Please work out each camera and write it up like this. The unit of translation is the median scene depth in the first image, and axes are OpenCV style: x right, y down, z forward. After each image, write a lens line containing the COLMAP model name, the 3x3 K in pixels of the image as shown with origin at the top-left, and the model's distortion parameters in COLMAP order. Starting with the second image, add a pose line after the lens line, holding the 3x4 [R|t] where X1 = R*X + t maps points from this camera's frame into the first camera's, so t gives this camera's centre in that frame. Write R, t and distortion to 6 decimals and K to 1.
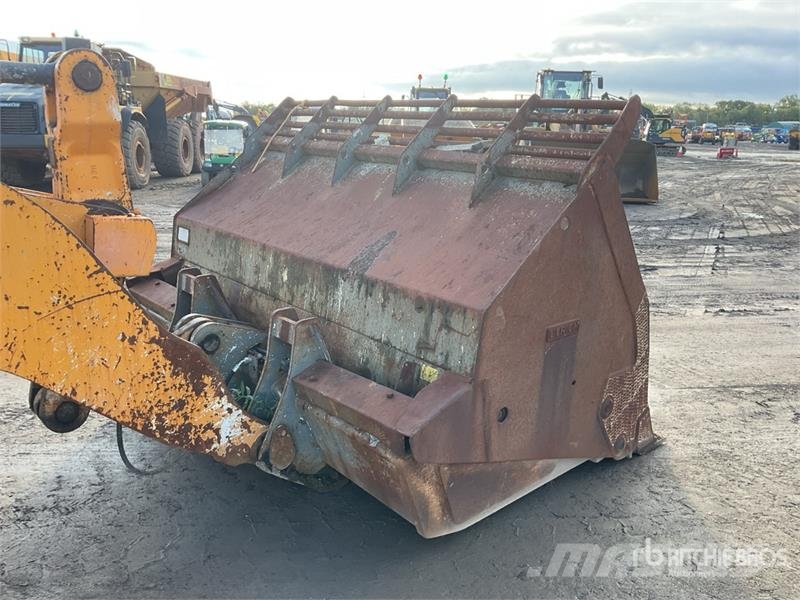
lens RADIAL K [[656.3, 0, 394.3], [0, 656.3, 302.6], [0, 0, 1]] dist [0.116084, -0.226748]
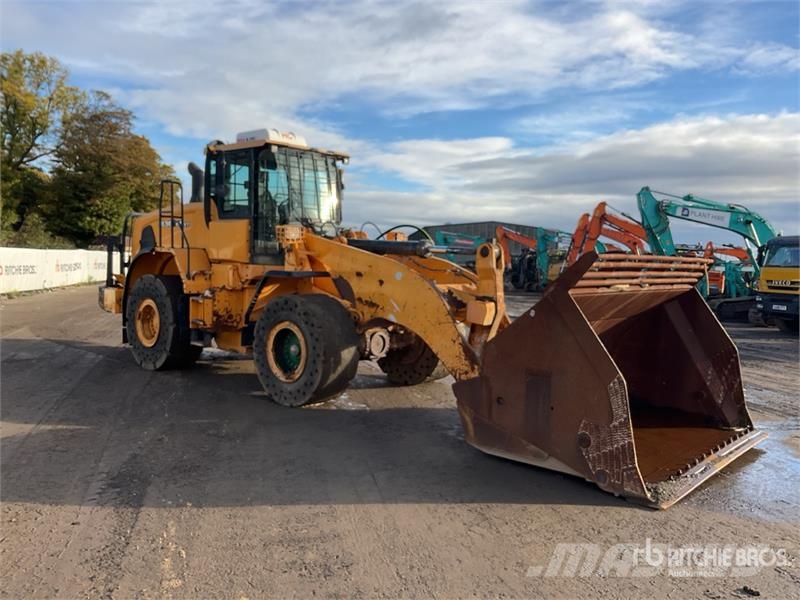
lens RADIAL K [[666.5, 0, 397.3], [0, 666.5, 306.2], [0, 0, 1]] dist [0.043730, -0.083658]
pose [[0.128517, 0.050505, -0.990420, 2.232764], [-0.288764, 0.957333, 0.011348, -0.045786], [0.948735, 0.284539, 0.137617, 0.323621]]
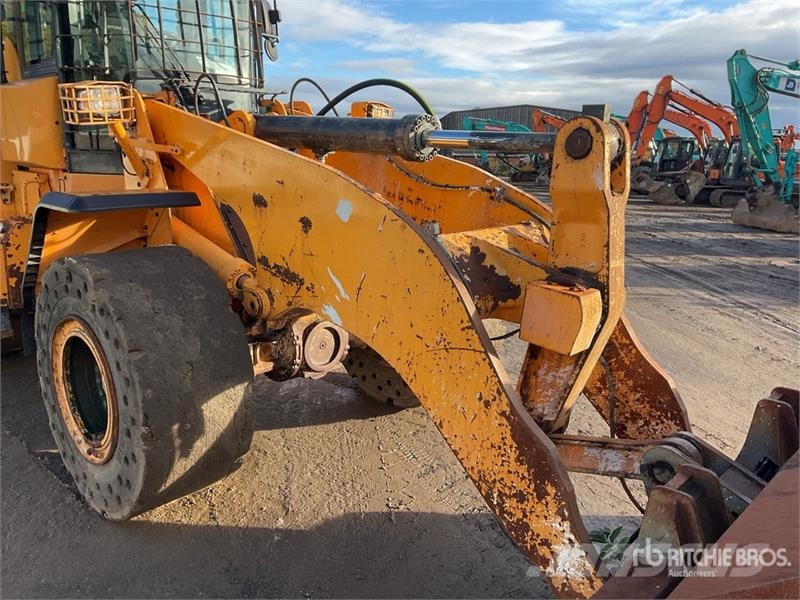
lens RADIAL K [[660.8, 0, 393.4], [0, 660.8, 299.8], [0, 0, 1]] dist [0.097701, -0.181947]
pose [[0.082871, 0.200819, -0.976117, 0.506554], [-0.282746, 0.943974, 0.170202, -0.209182], [0.955608, 0.261888, 0.135009, 0.653816]]
